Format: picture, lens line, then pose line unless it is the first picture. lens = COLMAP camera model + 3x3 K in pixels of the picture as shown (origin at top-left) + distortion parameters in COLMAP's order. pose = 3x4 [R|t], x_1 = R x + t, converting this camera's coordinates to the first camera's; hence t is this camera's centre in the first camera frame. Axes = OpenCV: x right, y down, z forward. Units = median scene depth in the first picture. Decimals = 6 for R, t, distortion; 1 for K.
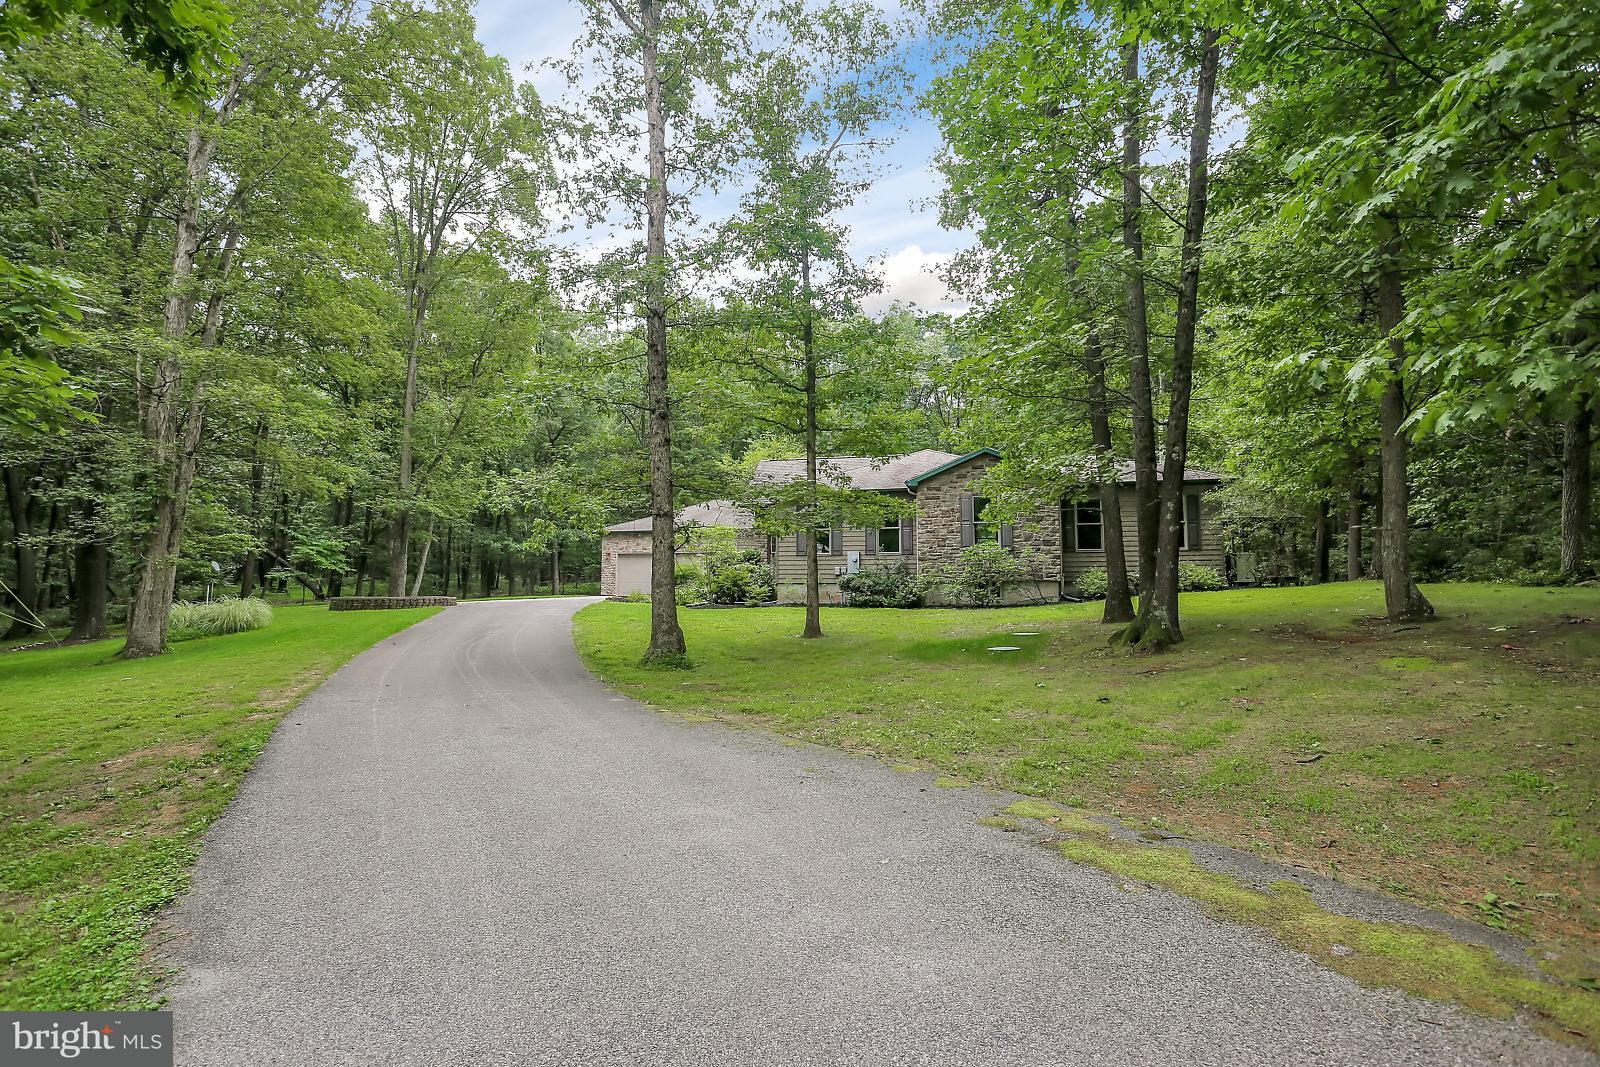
lens RADIAL K [[838.9, 0, 804.8], [0, 838.9, 541.0], [0, 0, 1]] dist [-0.056385, 0.038944]
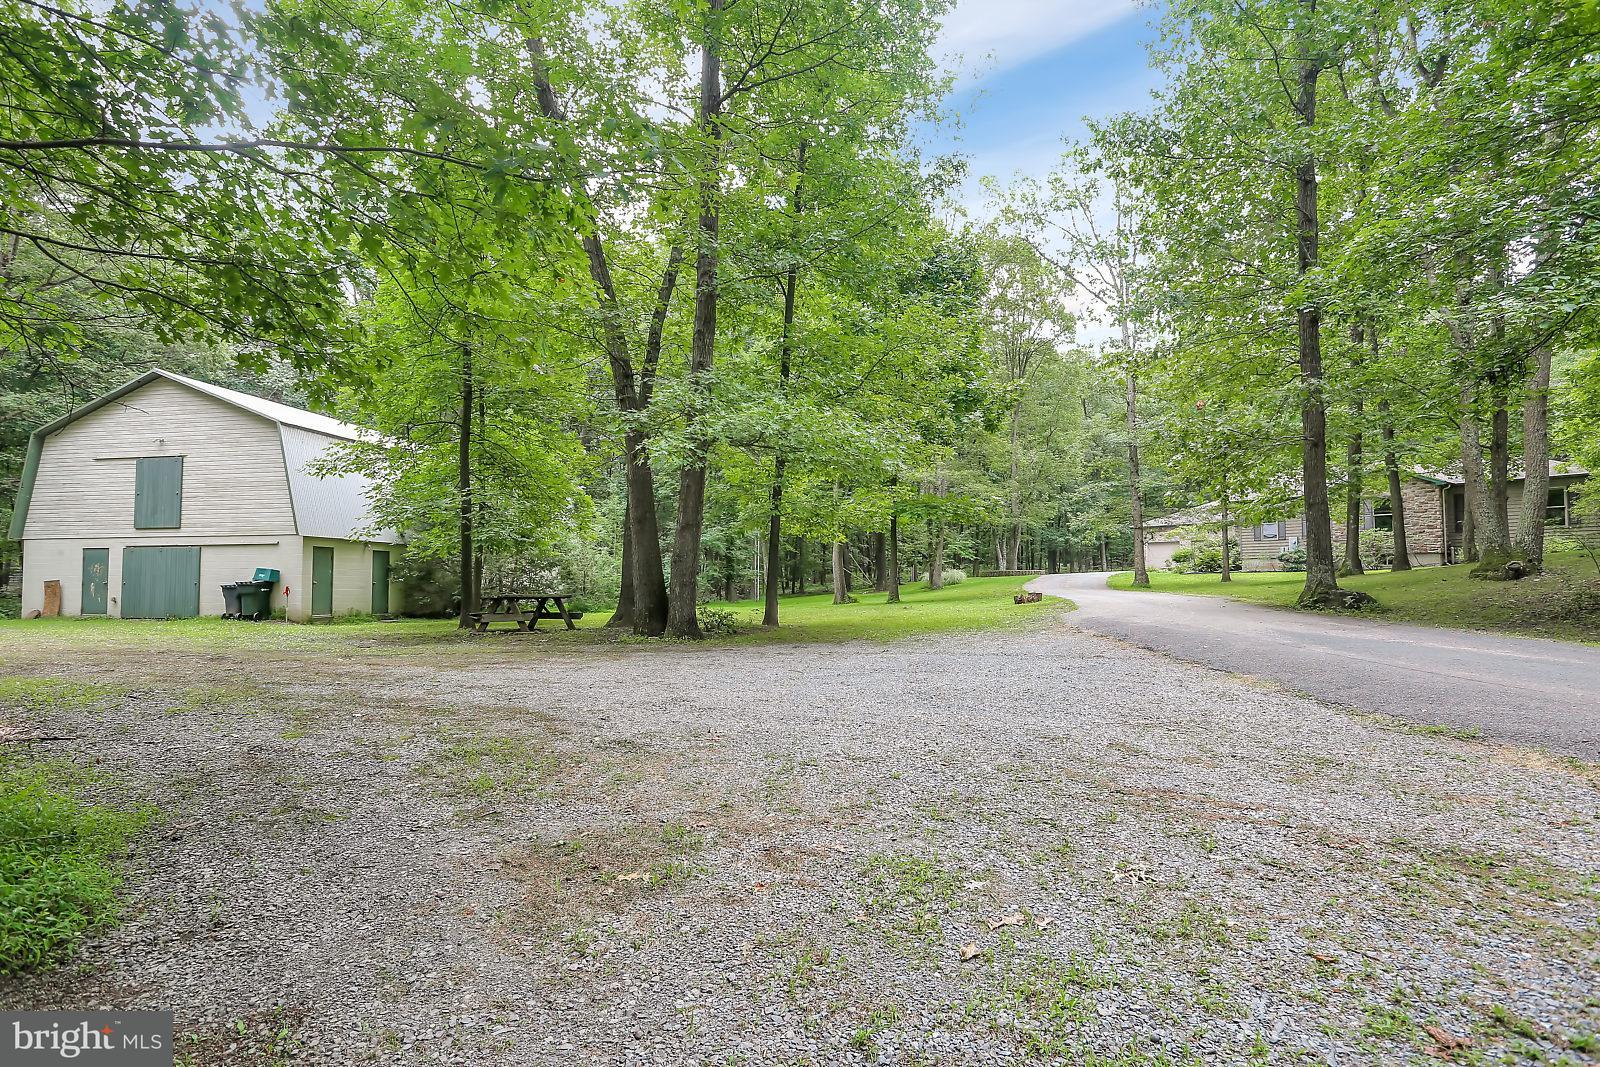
lens RADIAL K [[664.5, 0, 800.0], [0, 664.5, 533.5], [0, 0, 1]] dist [-0.000452, 0.000043]
pose [[0.749981, -0.036494, -0.660452, 0.165938], [0.035087, 0.999266, -0.015371, -0.008342], [0.660528, -0.011645, 0.750711, -0.500307]]
